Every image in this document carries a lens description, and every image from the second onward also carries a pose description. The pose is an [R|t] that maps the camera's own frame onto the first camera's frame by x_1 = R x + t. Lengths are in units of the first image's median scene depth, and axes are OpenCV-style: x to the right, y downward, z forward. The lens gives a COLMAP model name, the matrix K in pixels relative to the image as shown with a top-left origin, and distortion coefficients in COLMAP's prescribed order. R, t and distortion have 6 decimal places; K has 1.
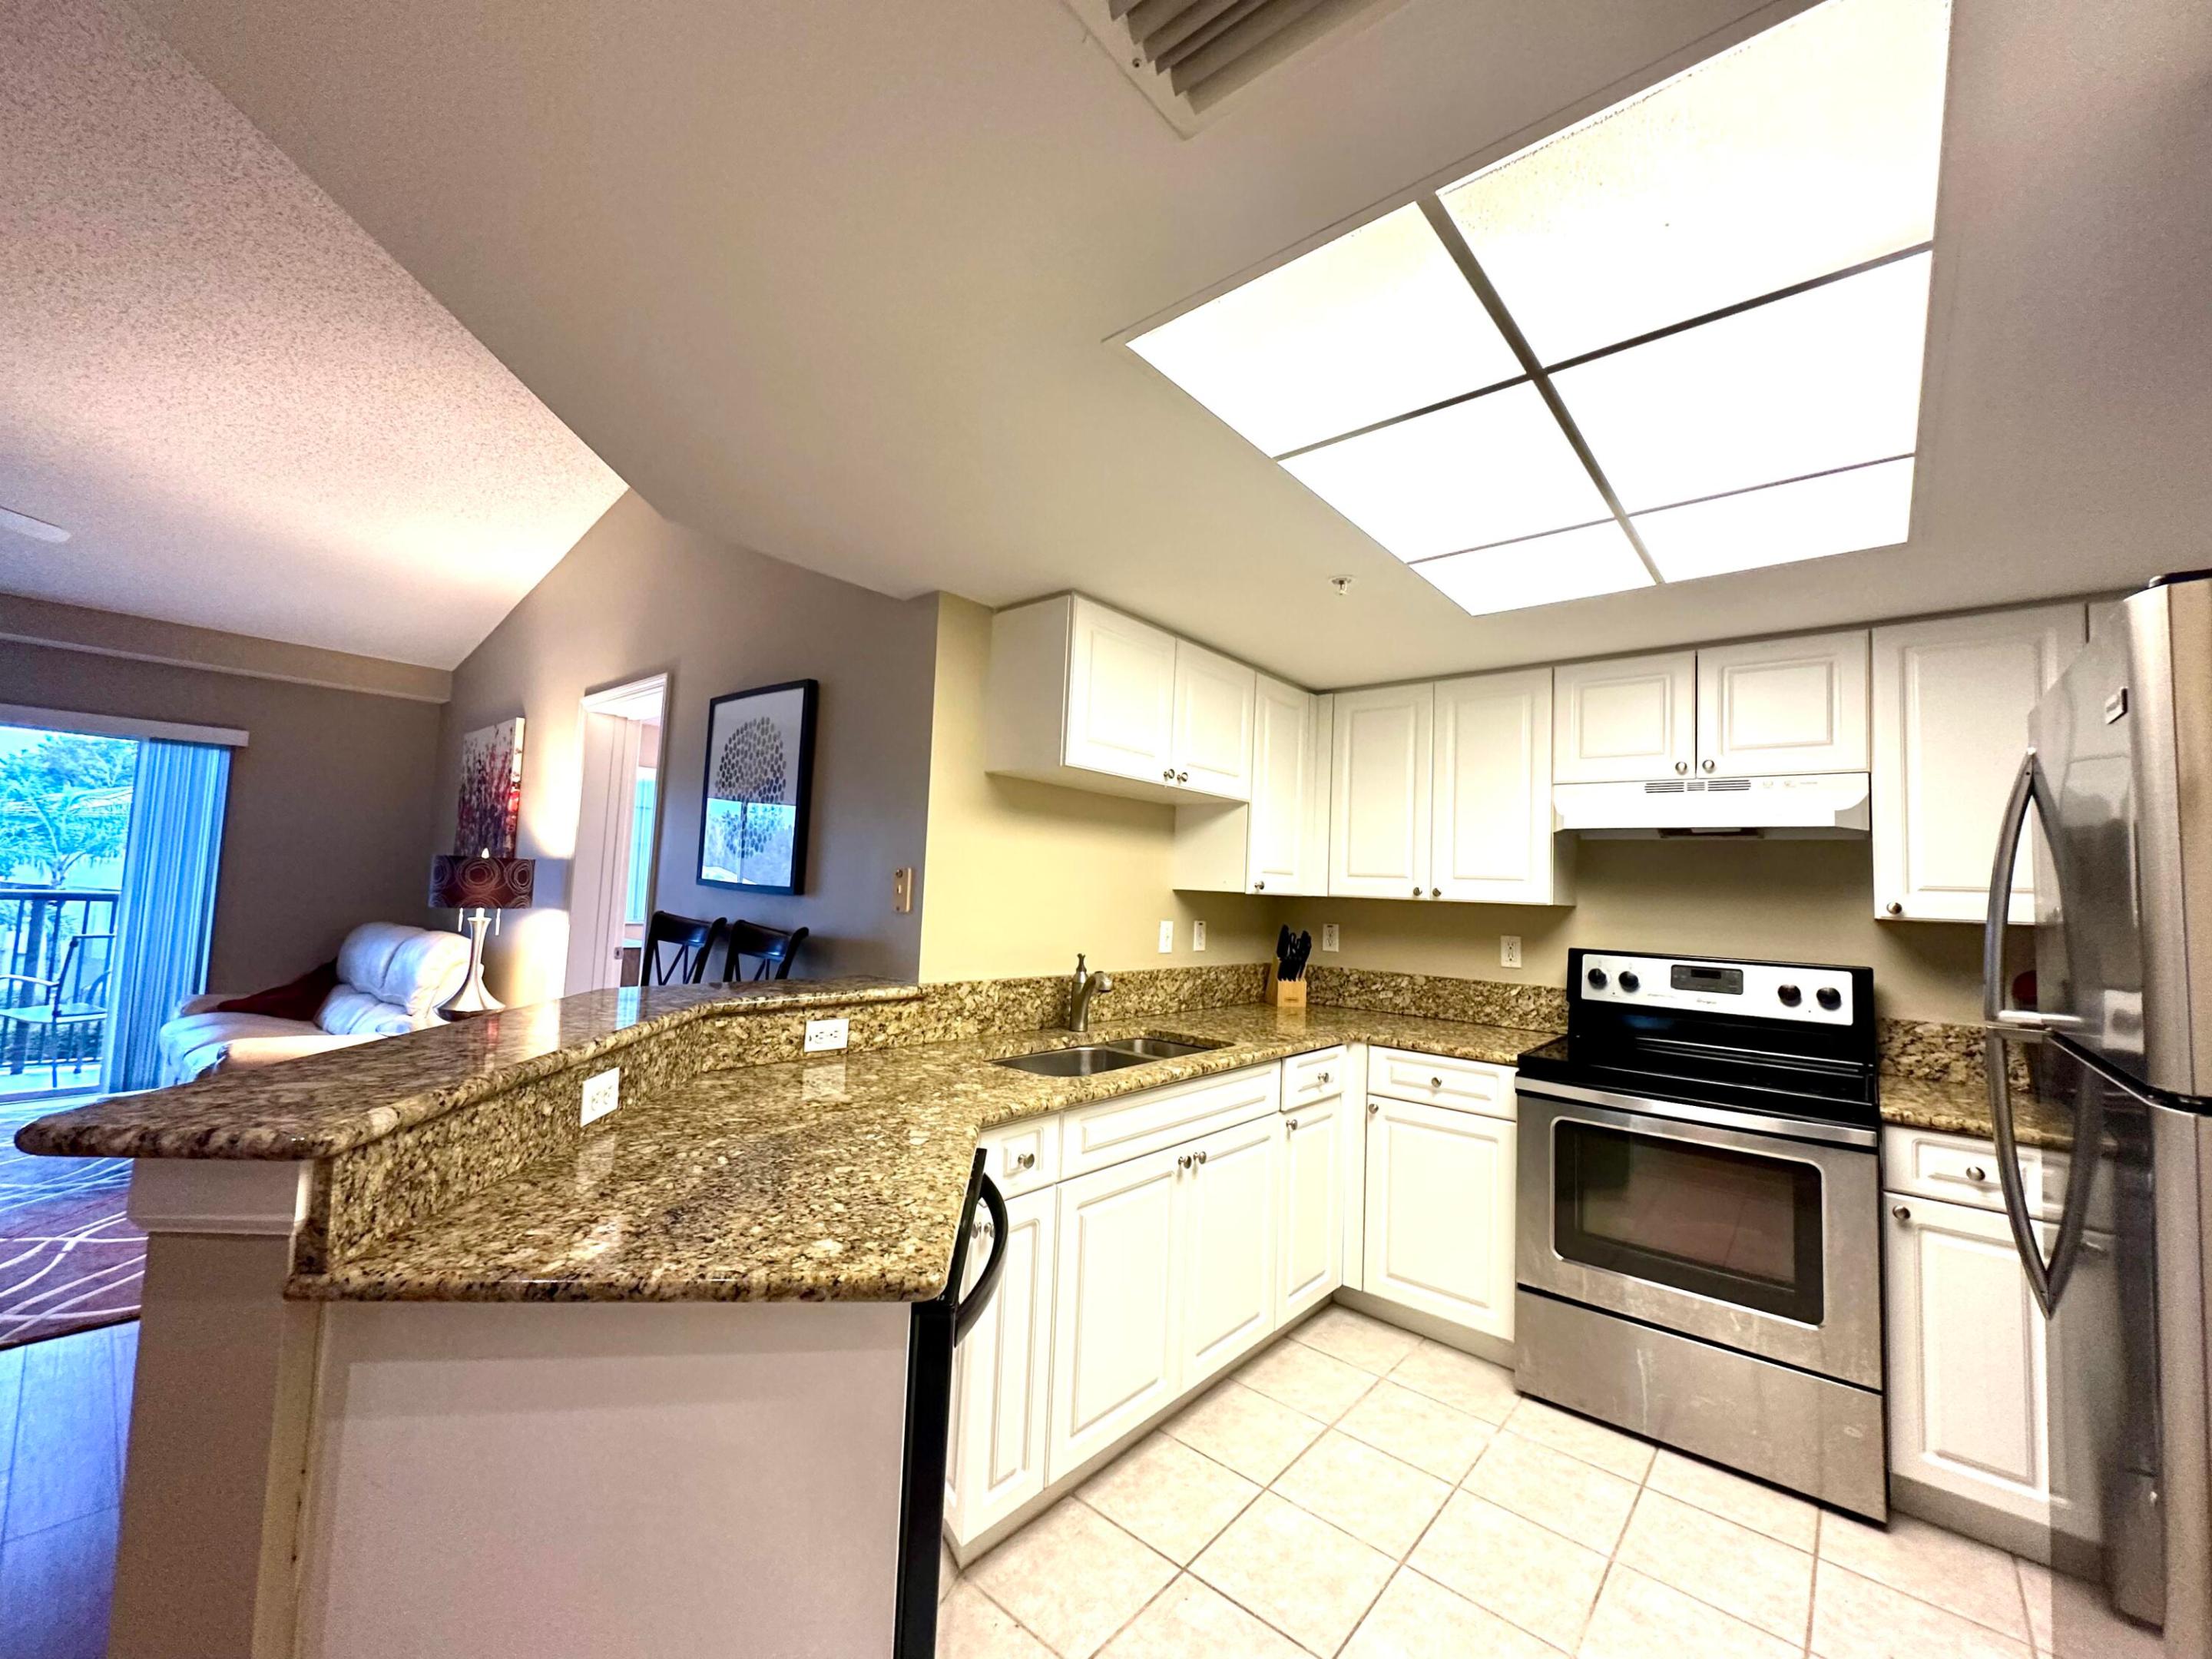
lens RADIAL K [[876.2, 0, 1113.2], [0, 876.2, 828.1], [0, 0, 1]] dist [-0.000752, 0.000100]
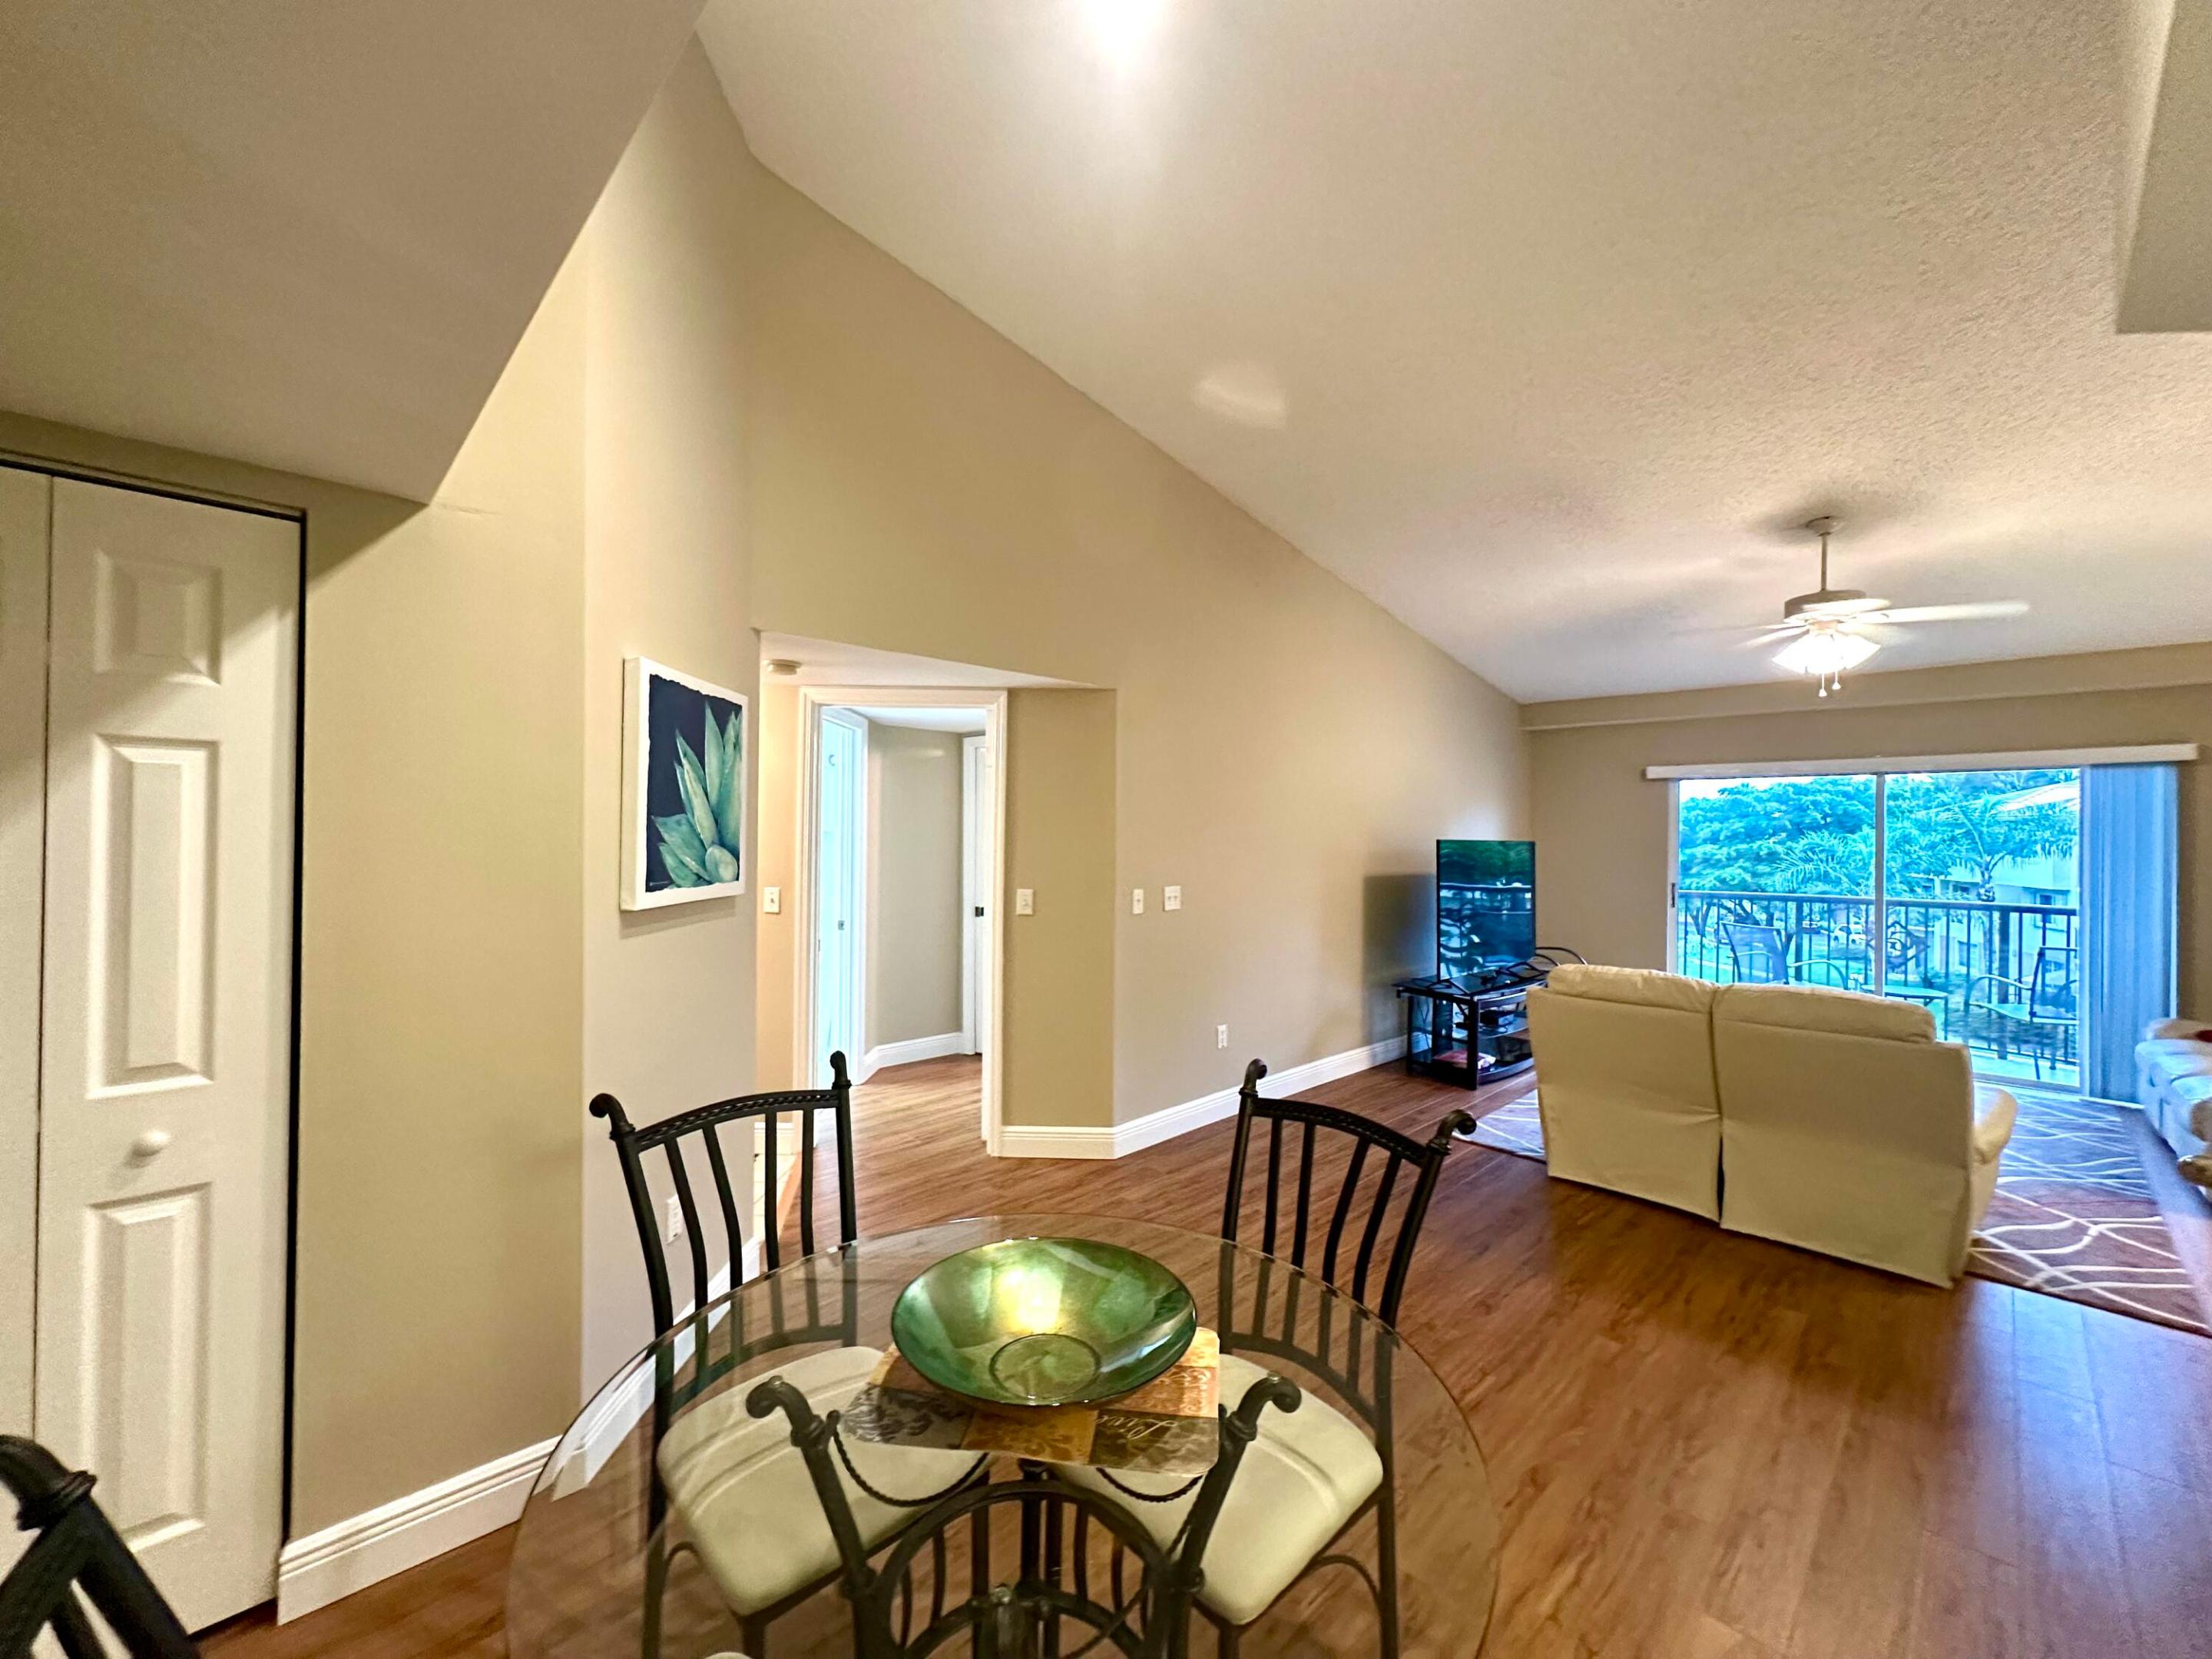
lens RADIAL K [[876.2, 0, 1103.7], [0, 876.2, 833.5], [0, 0, 1]] dist [-0.000752, 0.000100]
pose [[-0.092472, -0.043471, -0.994766, 0.053956], [0.053316, 0.997397, -0.048543, -0.033701], [0.994287, -0.057526, -0.089914, -0.093024]]
